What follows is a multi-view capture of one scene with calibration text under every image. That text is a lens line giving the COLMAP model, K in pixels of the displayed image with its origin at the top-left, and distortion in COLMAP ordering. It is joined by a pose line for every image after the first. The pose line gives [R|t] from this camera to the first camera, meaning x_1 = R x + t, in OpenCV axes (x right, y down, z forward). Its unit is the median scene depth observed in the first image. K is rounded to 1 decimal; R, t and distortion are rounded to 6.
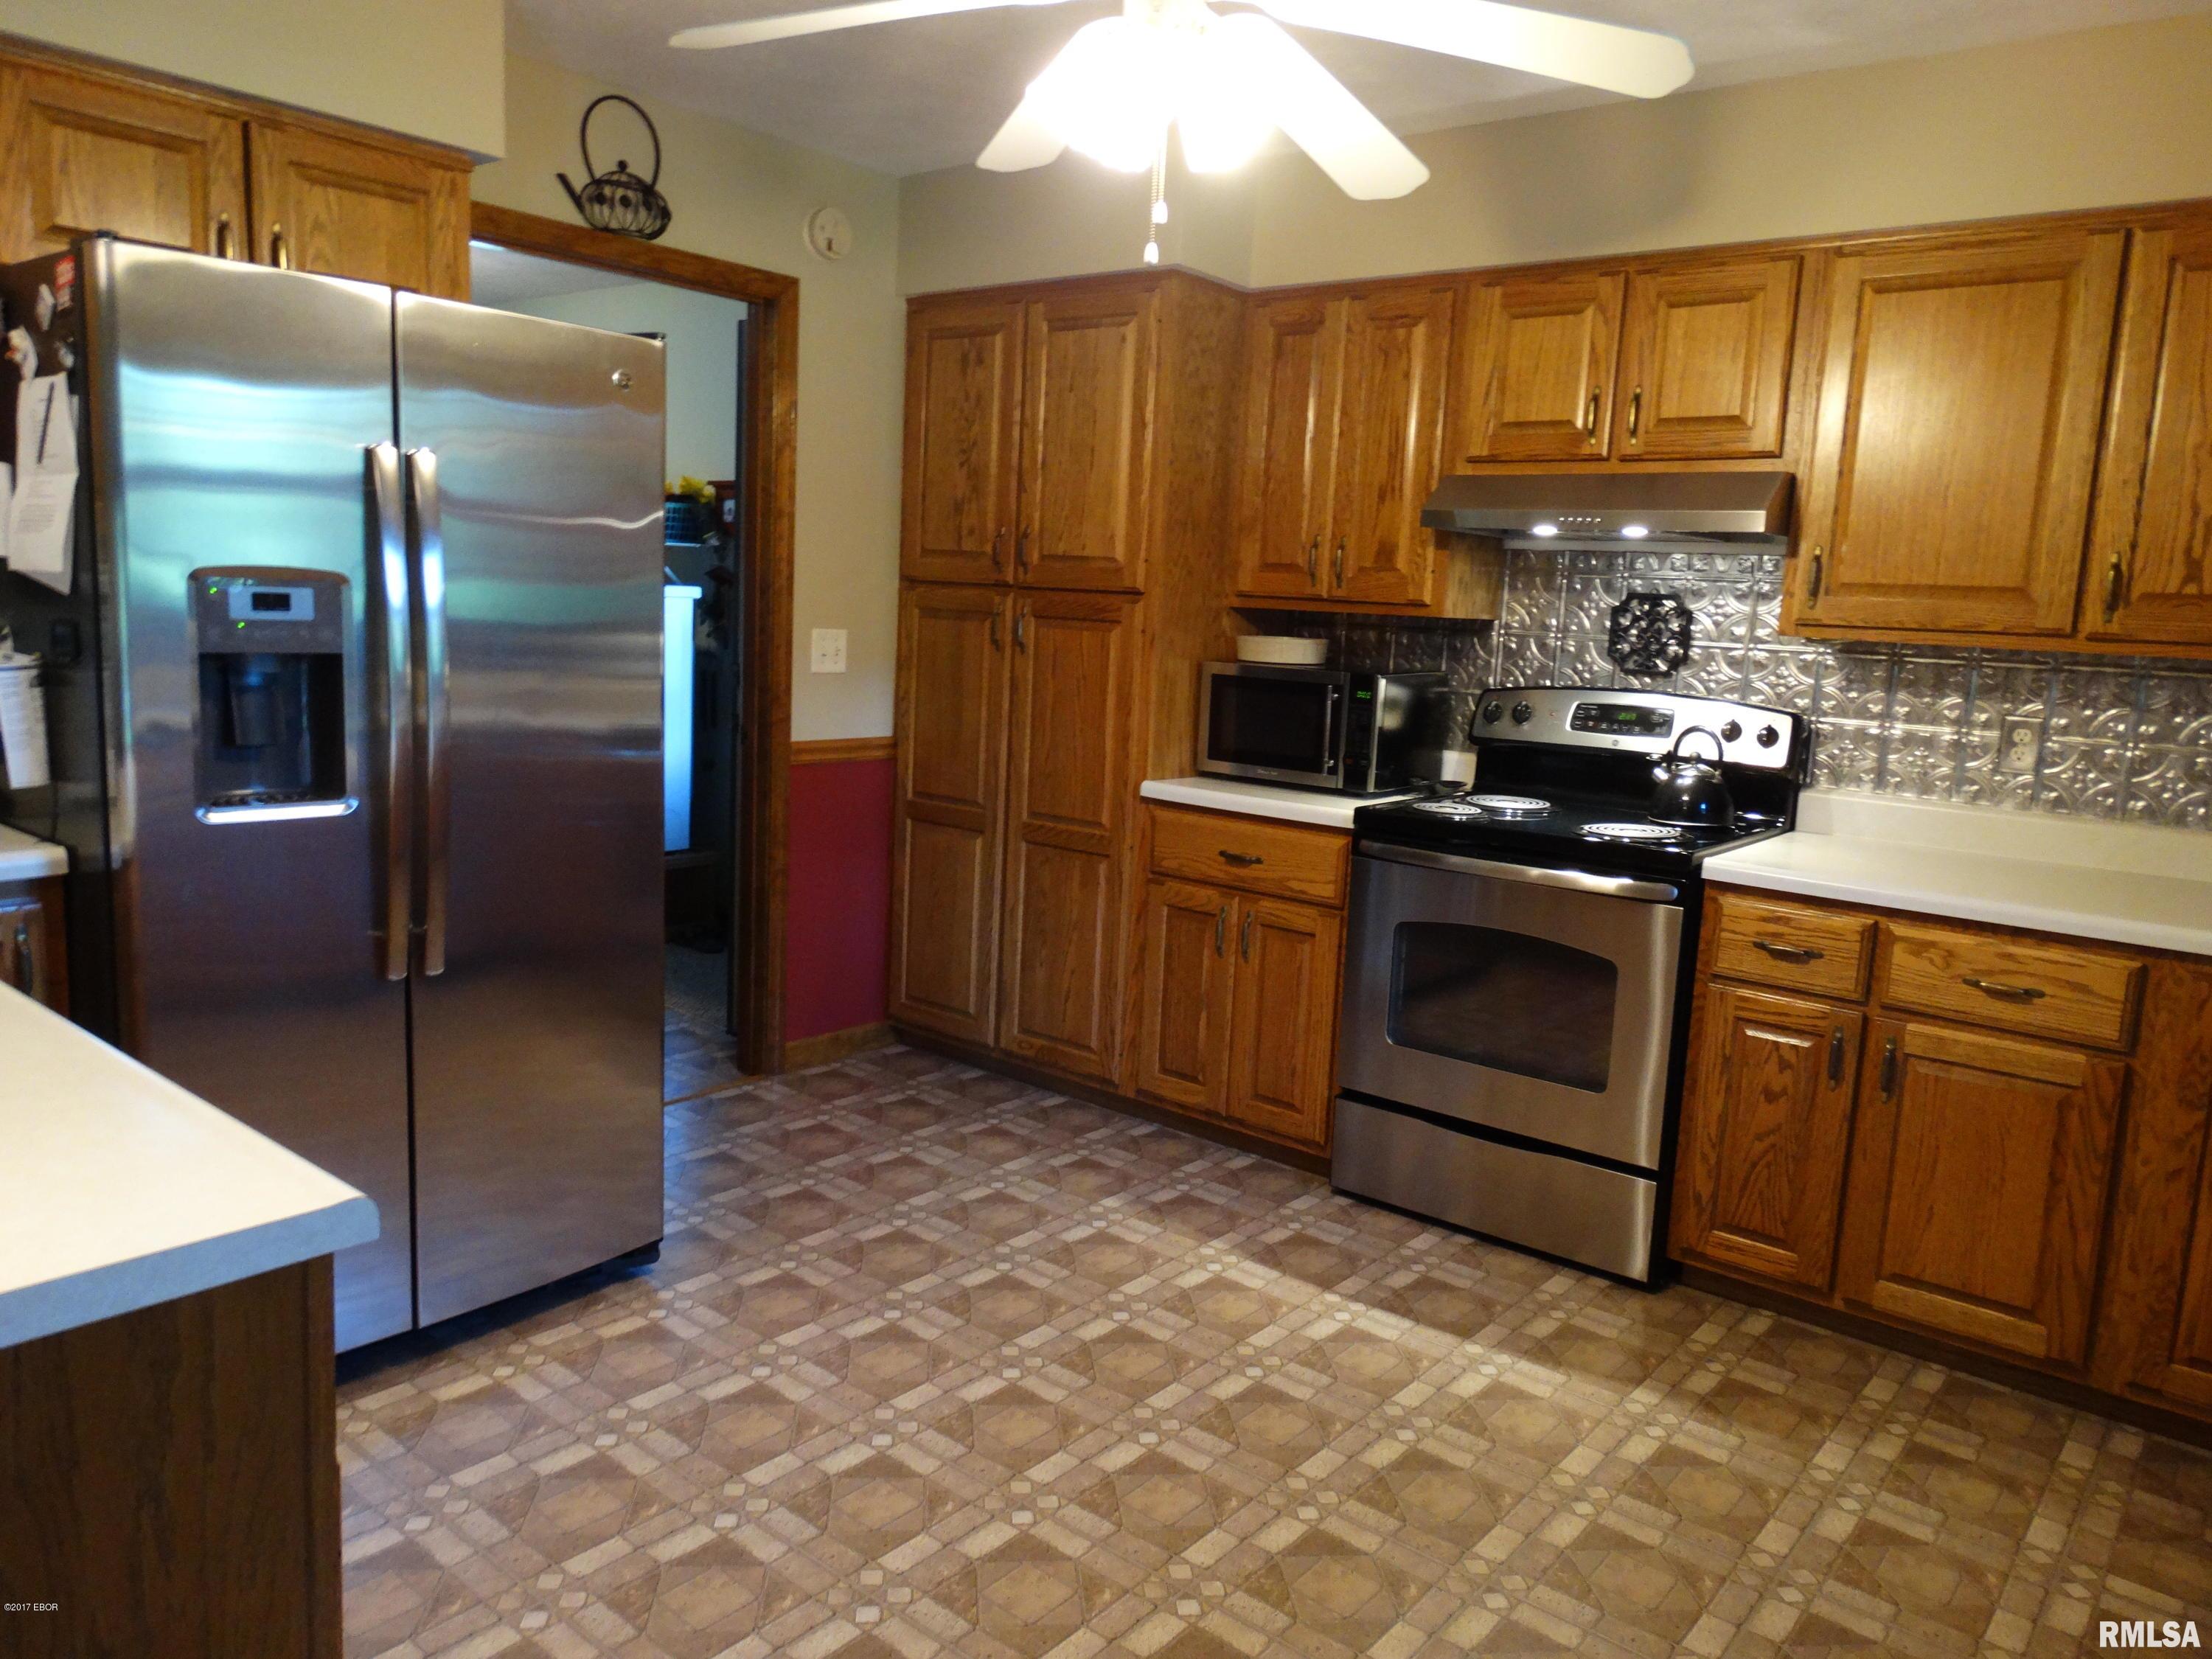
lens RADIAL K [[1556.6, 0, 1116.1], [0, 1556.6, 823.4], [0, 0, 1]] dist [0.000243, 0.002176]
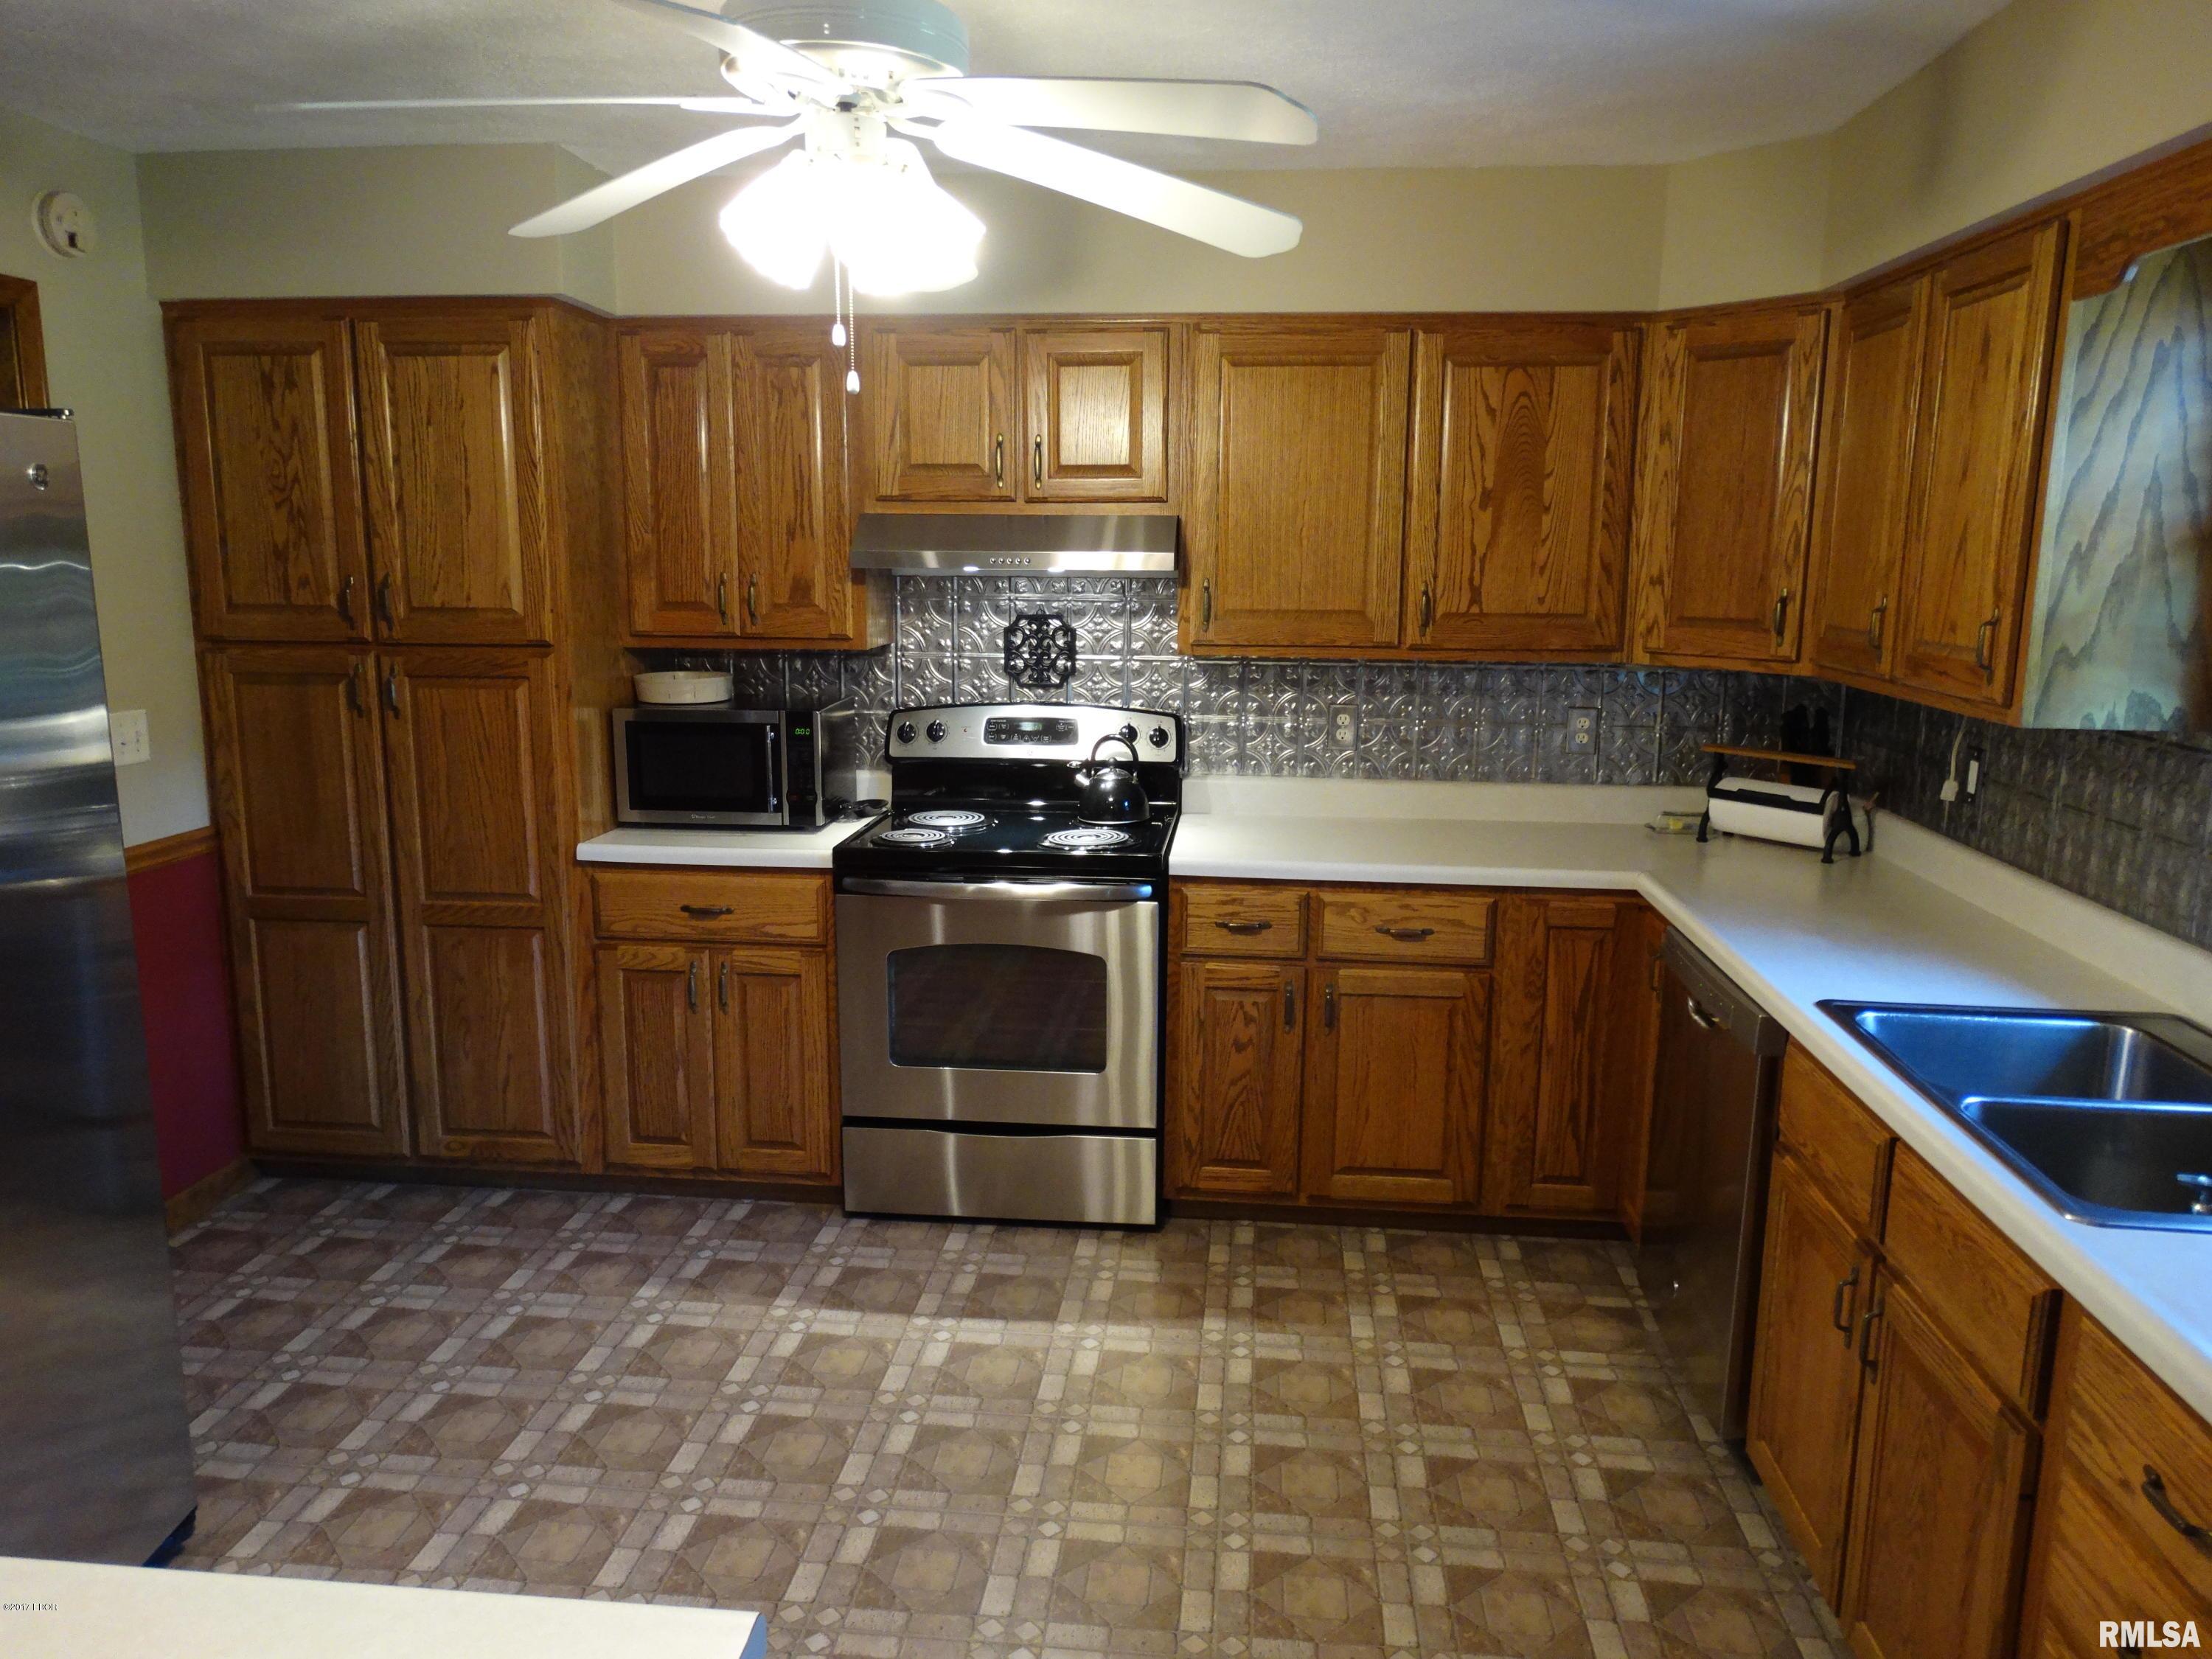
lens RADIAL K [[1566.0, 0, 1100.8], [0, 1566.0, 832.7], [0, 0, 1]] dist [0.005096, 0.003045]
pose [[0.836064, -0.143168, 0.529623, -0.248126], [0.113449, 0.989602, 0.088418, -0.093718], [-0.536774, -0.013838, 0.843613, 0.037038]]
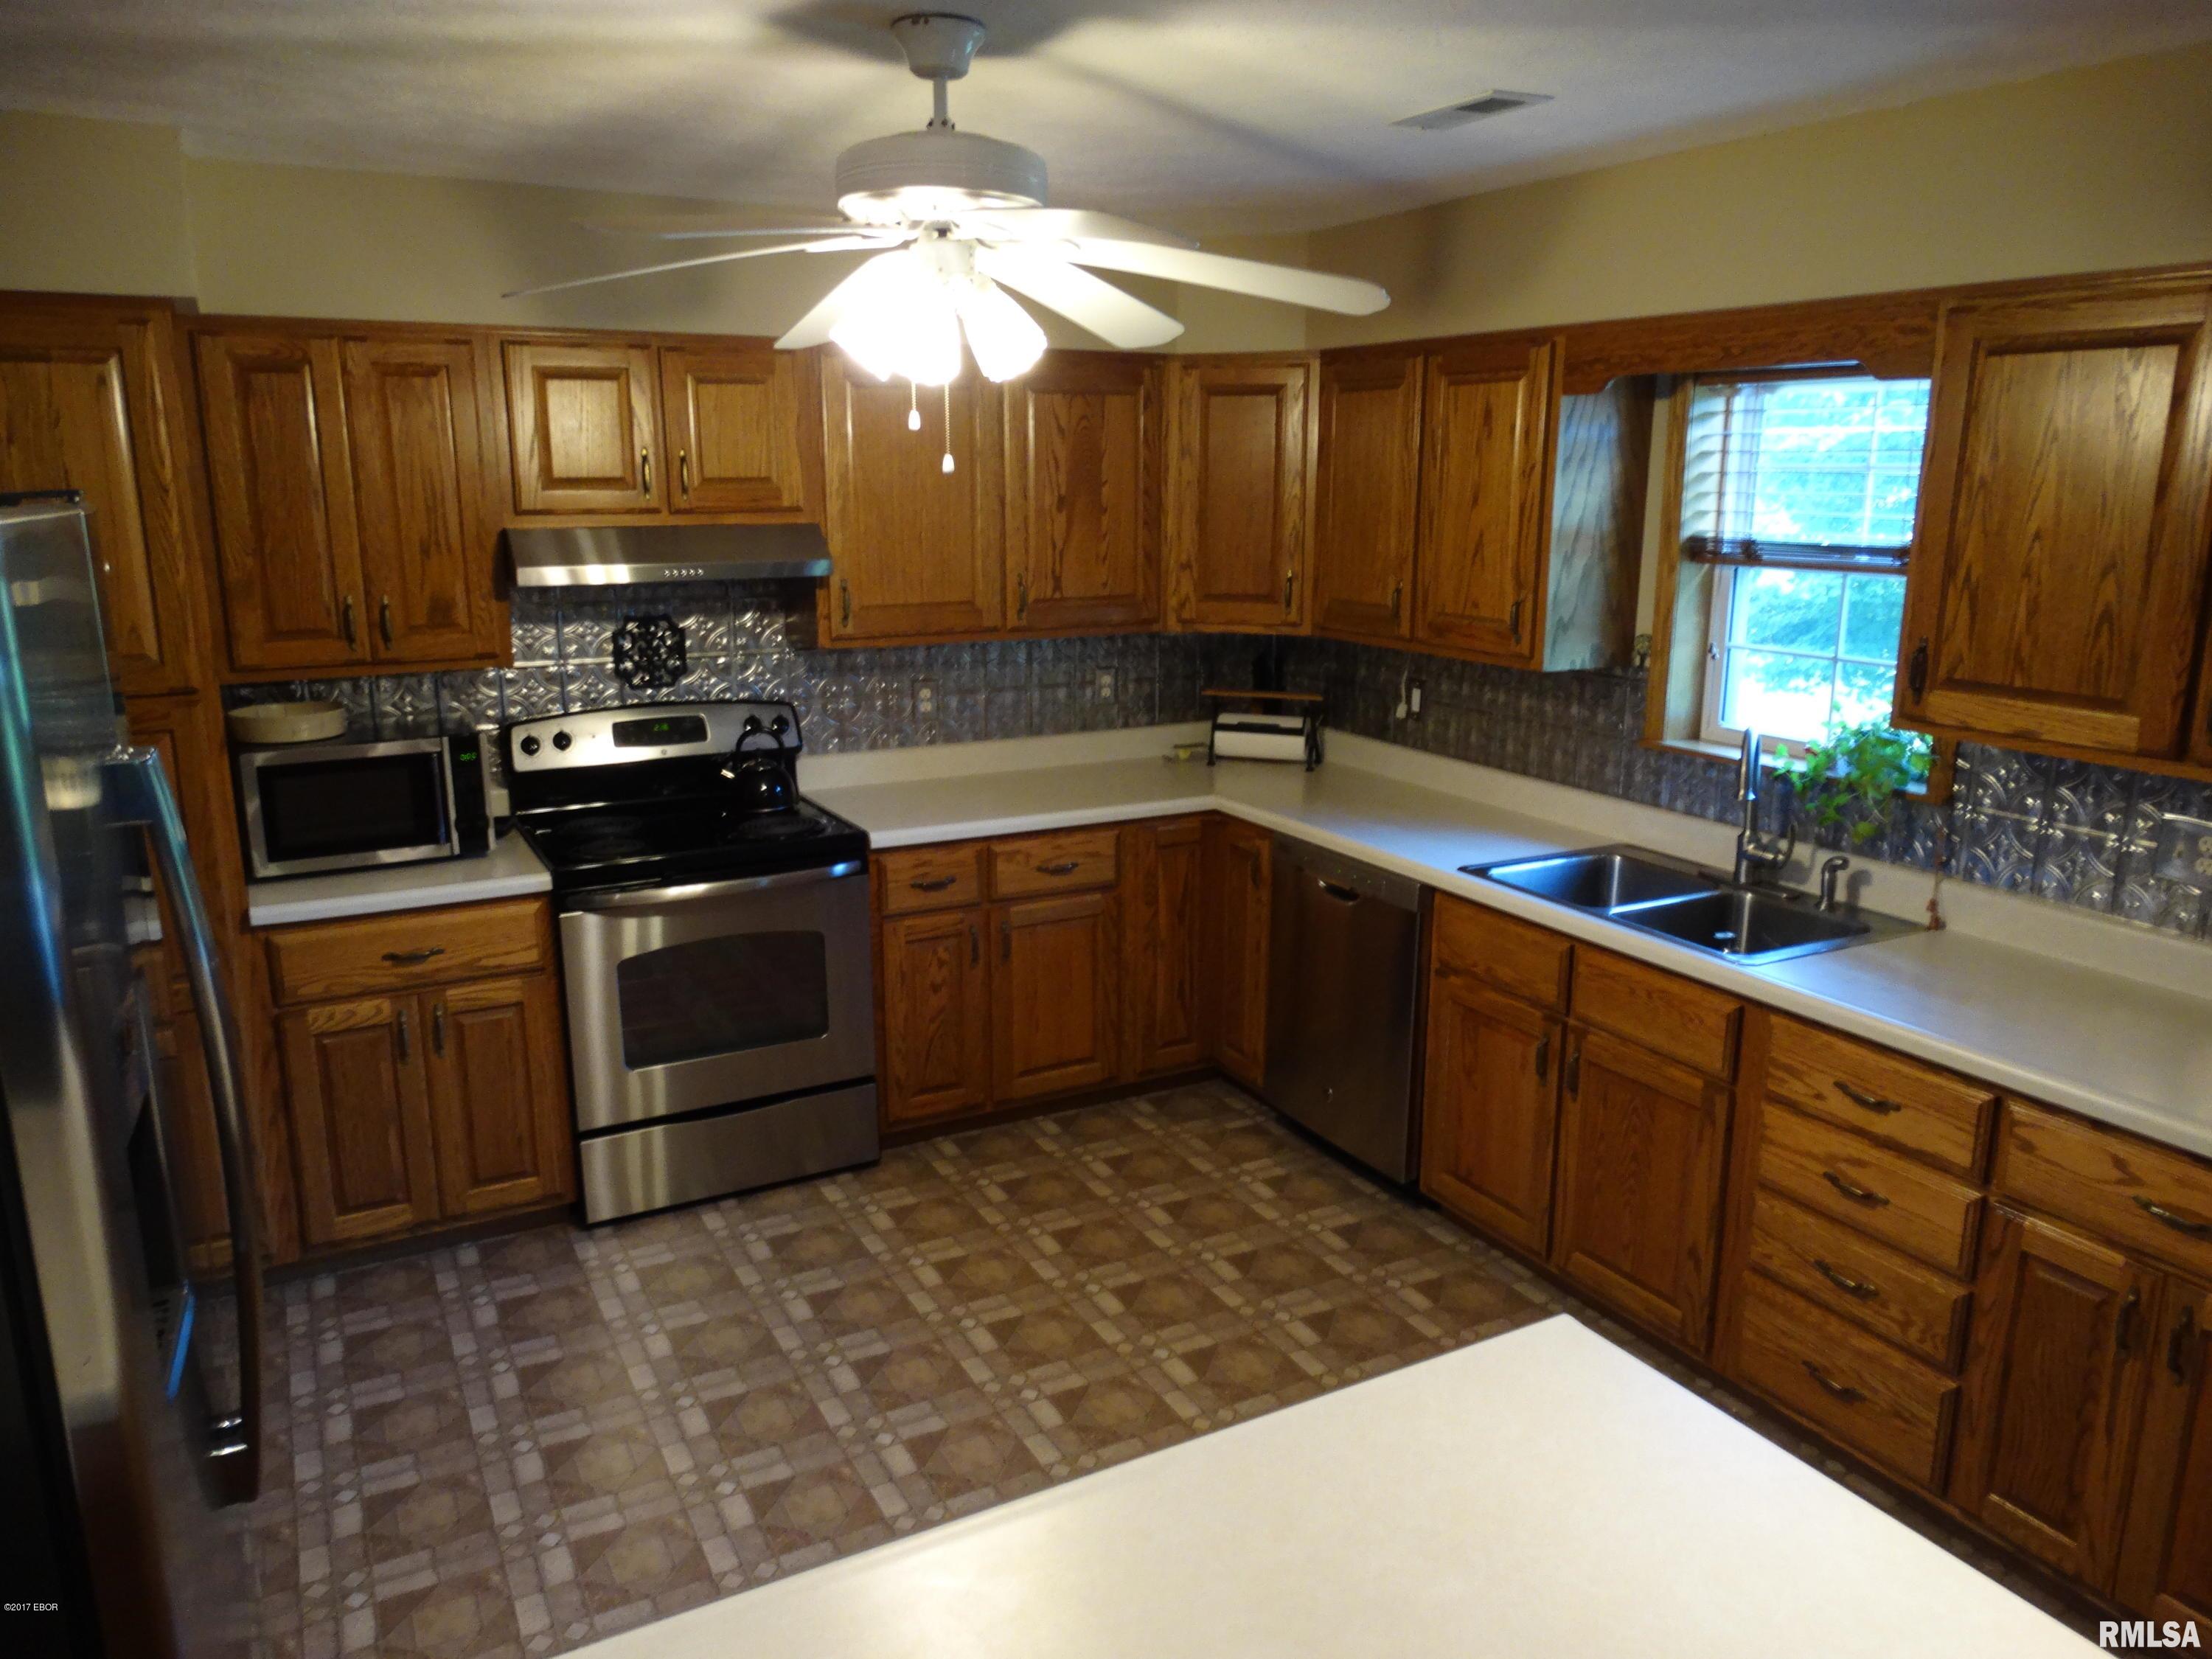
lens RADIAL K [[1566.0, 0, 1100.8], [0, 1566.0, 832.7], [0, 0, 1]] dist [0.005096, 0.003045]
pose [[0.384519, -0.258072, 0.886309, -0.626534], [0.154978, 0.964546, 0.213616, -0.202518], [-0.910015, 0.055219, 0.410882, 0.253686]]
